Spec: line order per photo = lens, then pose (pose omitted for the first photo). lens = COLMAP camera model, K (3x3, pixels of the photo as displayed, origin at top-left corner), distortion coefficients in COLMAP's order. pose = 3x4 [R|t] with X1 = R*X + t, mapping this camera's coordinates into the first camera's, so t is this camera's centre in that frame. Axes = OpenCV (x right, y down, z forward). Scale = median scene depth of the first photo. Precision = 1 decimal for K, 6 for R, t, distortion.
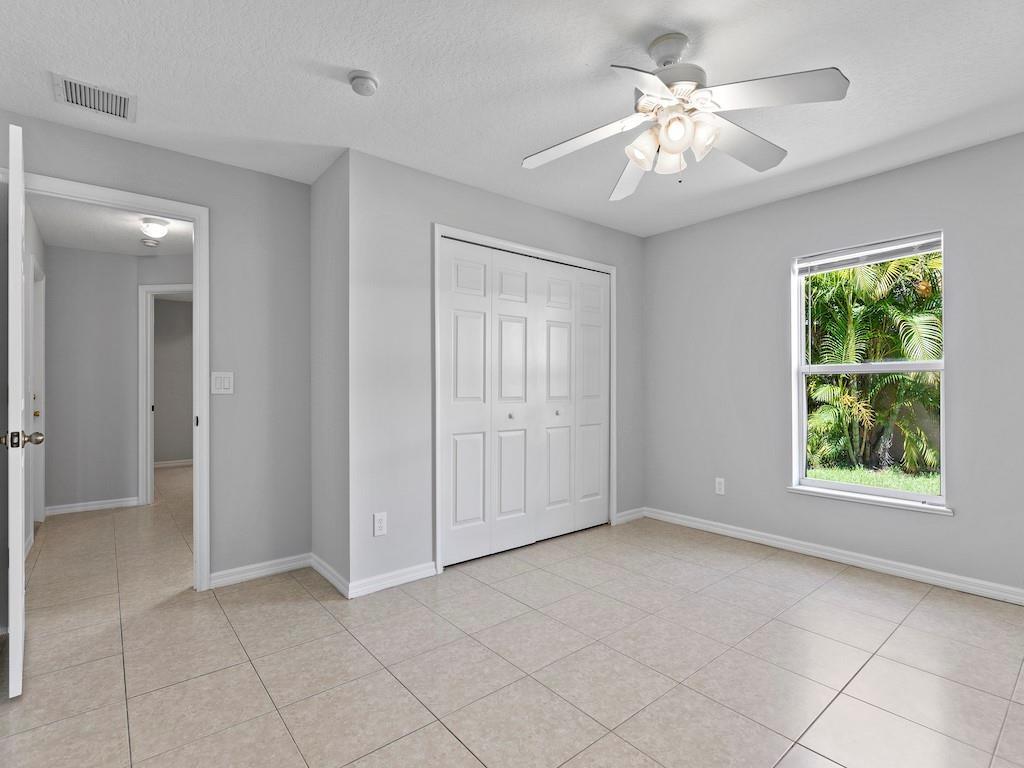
lens RADIAL K [[498.1, 0, 509.7], [0, 498.1, 384.9], [0, 0, 1]] dist [0.000626, -0.000131]
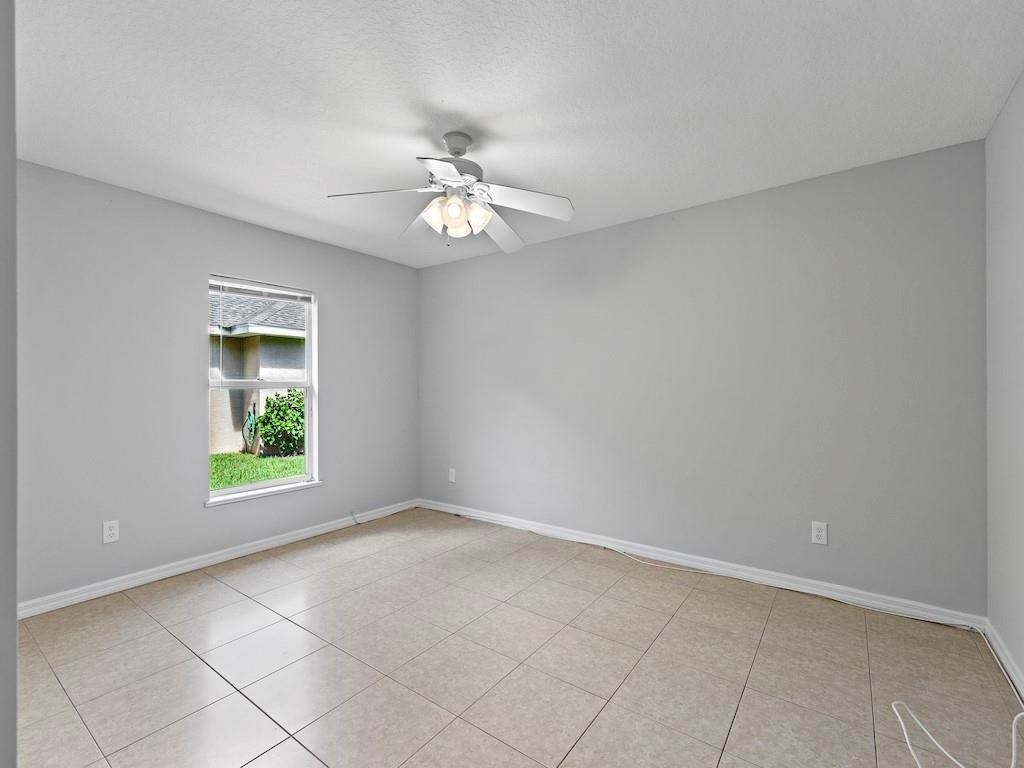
lens RADIAL K [[460.8, 0, 508.5], [0, 460.8, 385.6], [0, 0, 1]] dist [-0.000564, -0.000016]
pose [[-0.248870, 0.009203, 0.968493, -0.524963], [0.003469, 0.999957, -0.008611, -0.018832], [-0.968531, 0.001217, -0.248891, 0.712196]]
